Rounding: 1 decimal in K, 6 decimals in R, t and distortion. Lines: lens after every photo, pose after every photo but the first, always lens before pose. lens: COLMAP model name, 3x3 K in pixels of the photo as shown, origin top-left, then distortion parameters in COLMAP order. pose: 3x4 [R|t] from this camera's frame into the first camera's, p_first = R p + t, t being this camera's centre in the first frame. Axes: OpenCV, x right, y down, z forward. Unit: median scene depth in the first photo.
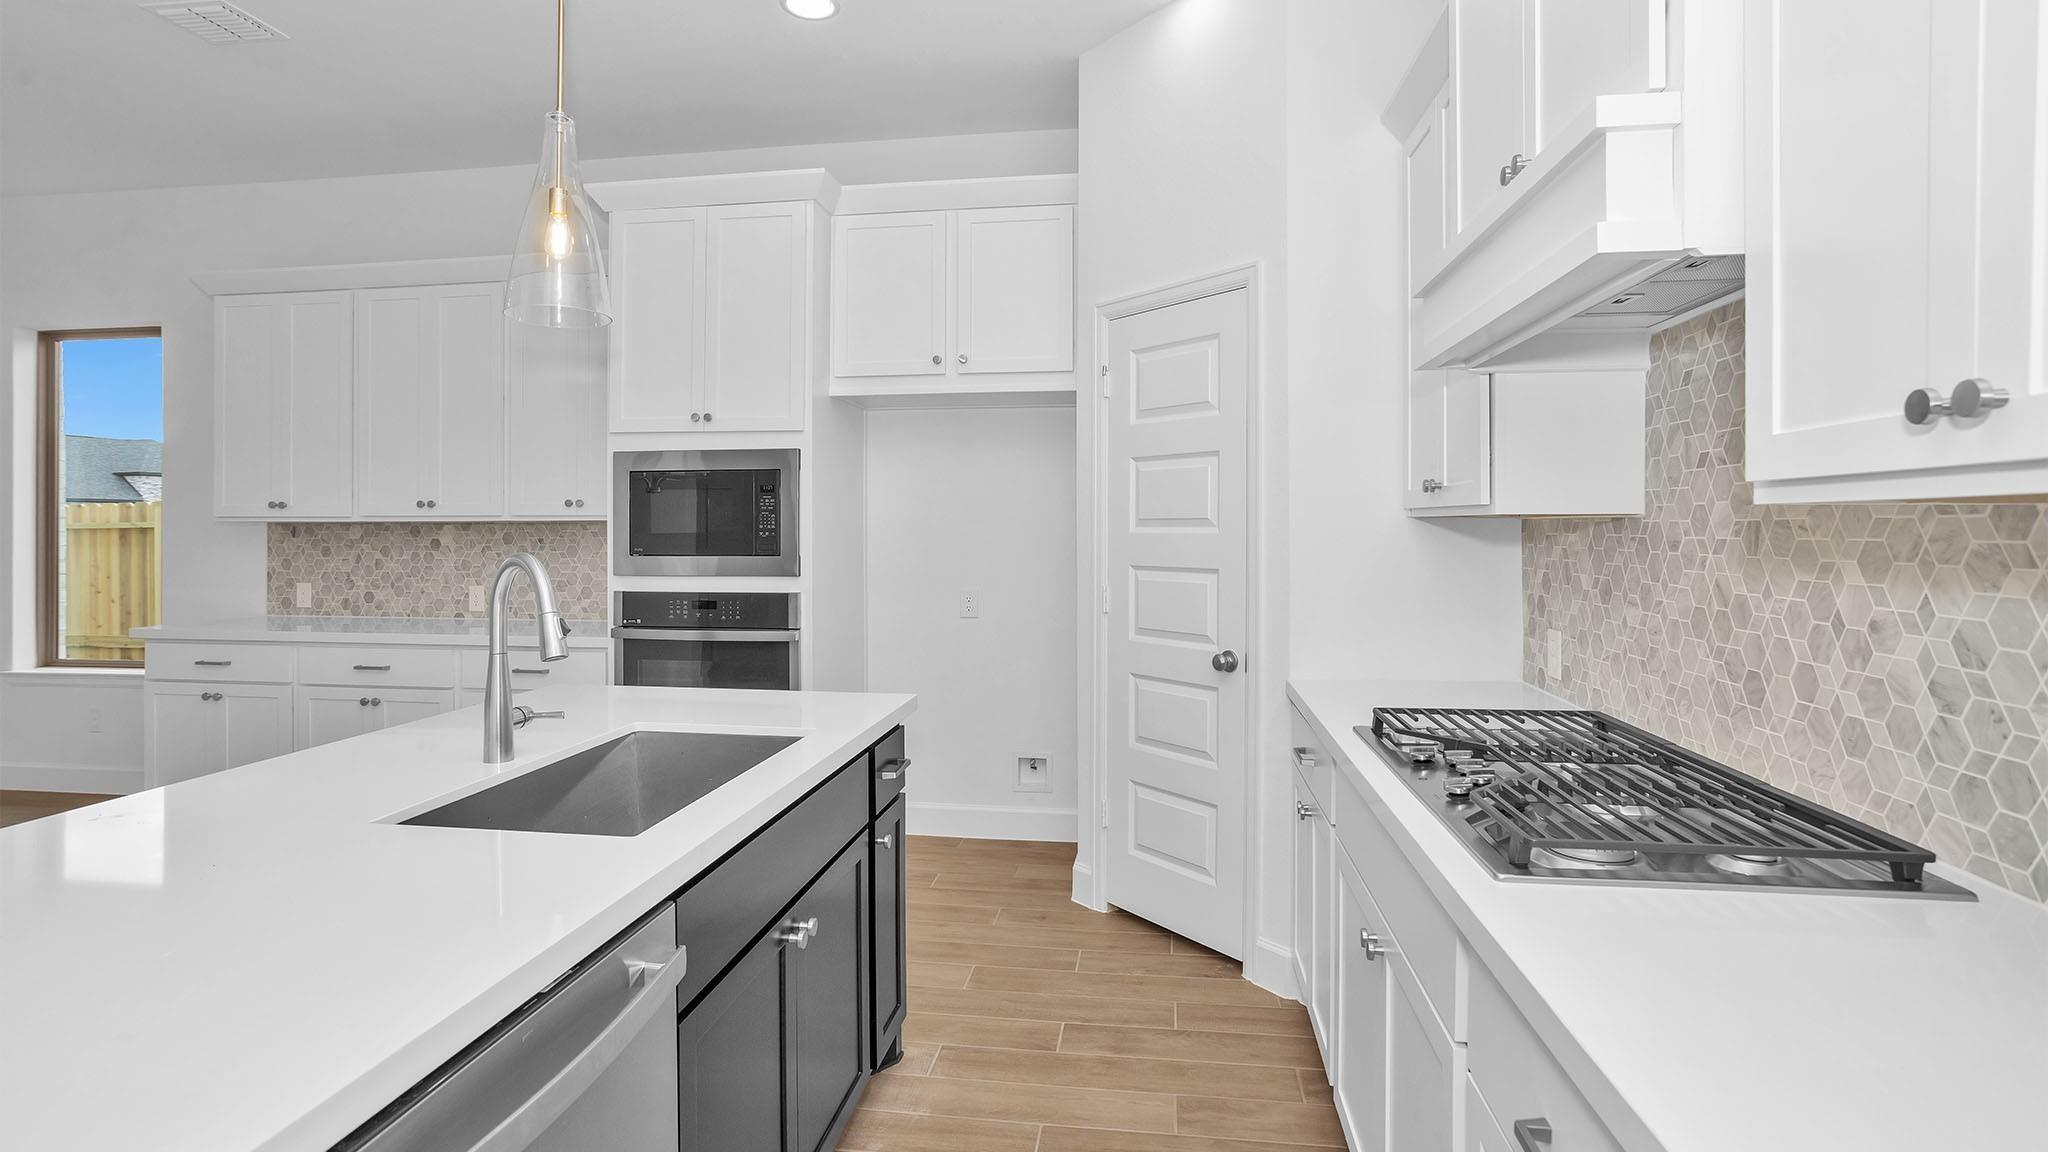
lens RADIAL K [[980.4, 0, 1020.2], [0, 980.4, 524.9], [0, 0, 1]] dist [-0.051284, 0.031268]
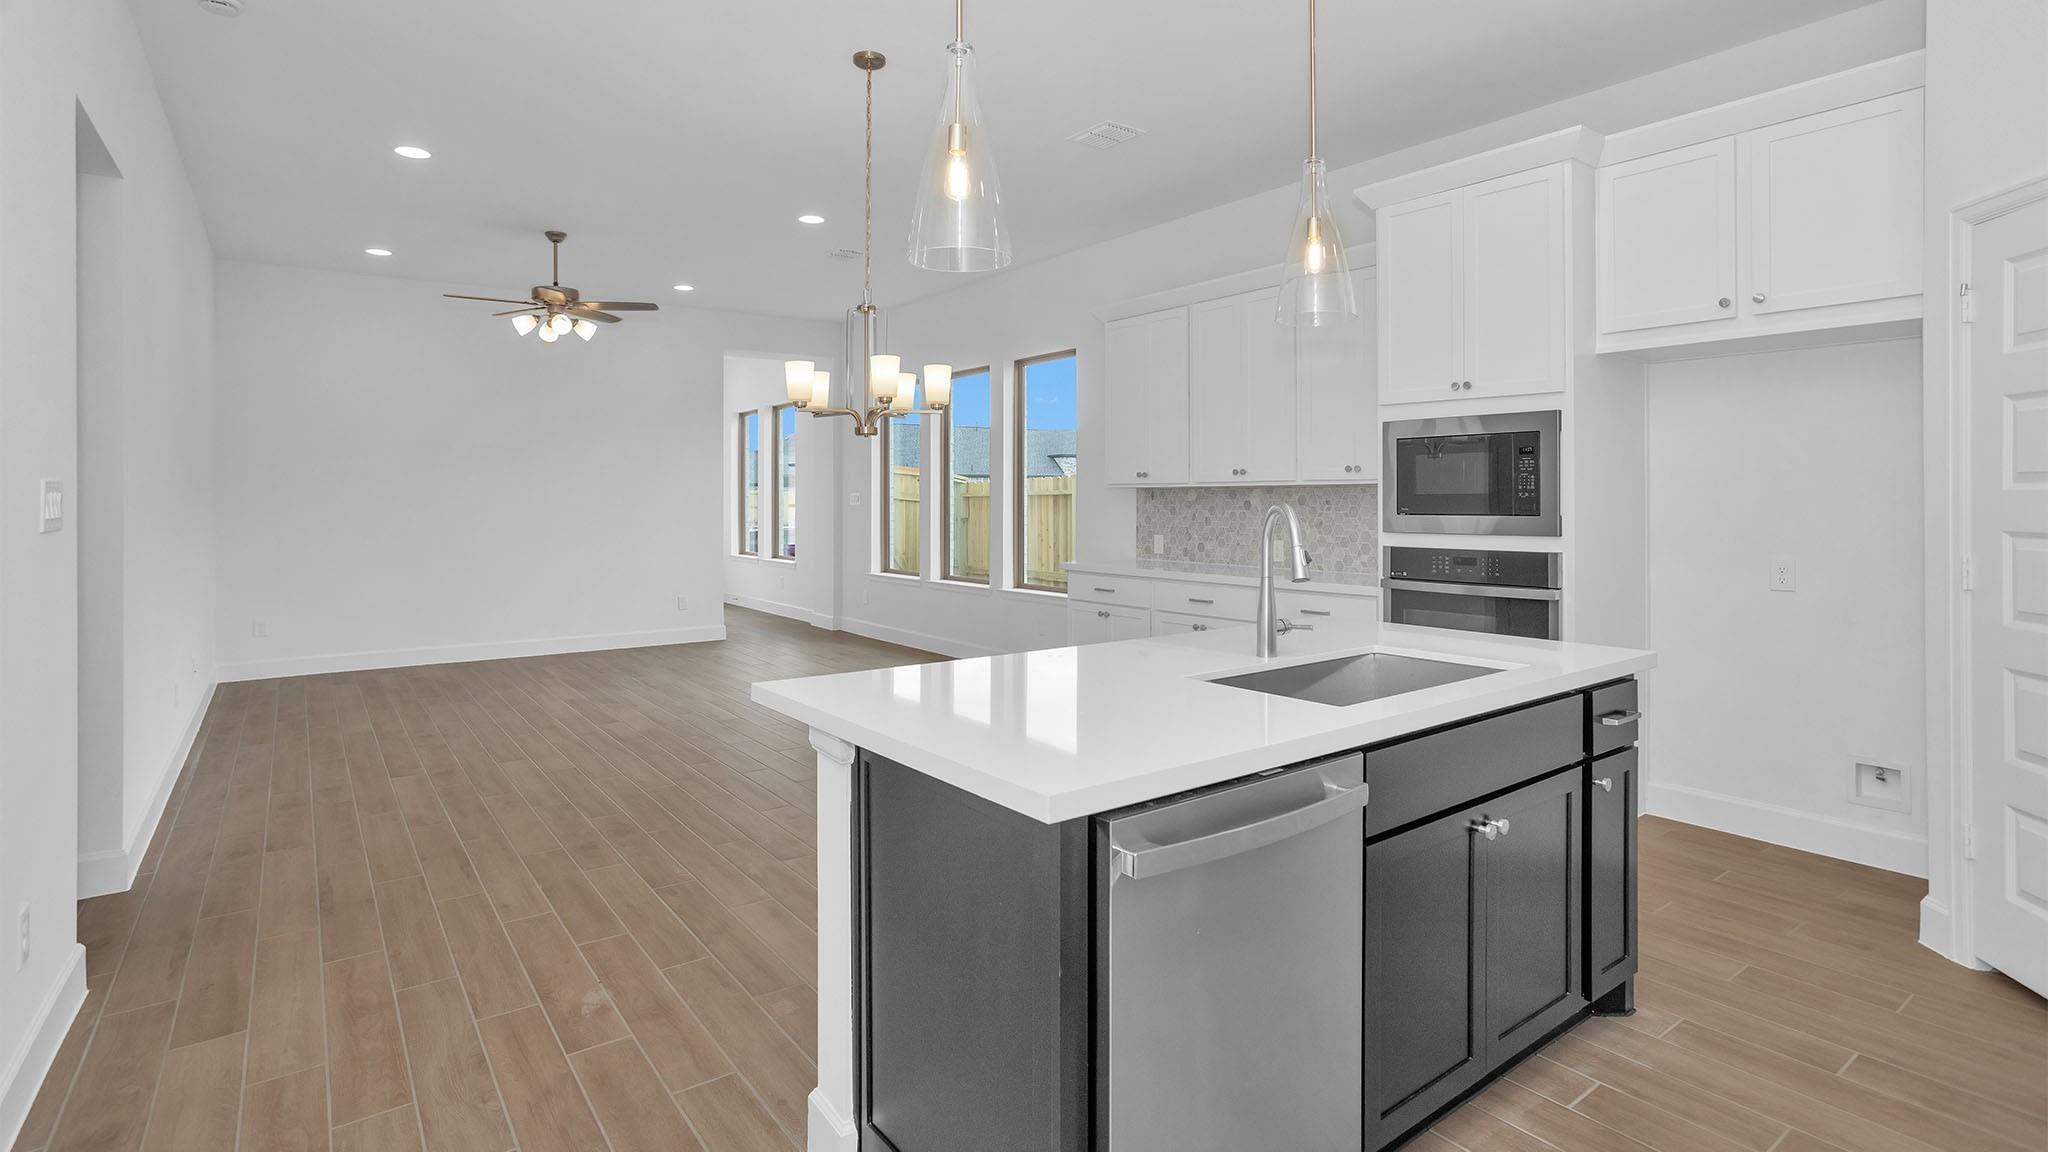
lens RADIAL K [[980.4, 0, 1020.2], [0, 980.4, 524.9], [0, 0, 1]] dist [-0.051284, 0.031268]
pose [[0.706475, 0.019377, -0.707473, 0.085183], [0.003720, 0.999510, 0.031090, 0.007450], [0.707728, -0.024596, 0.706057, -0.096645]]
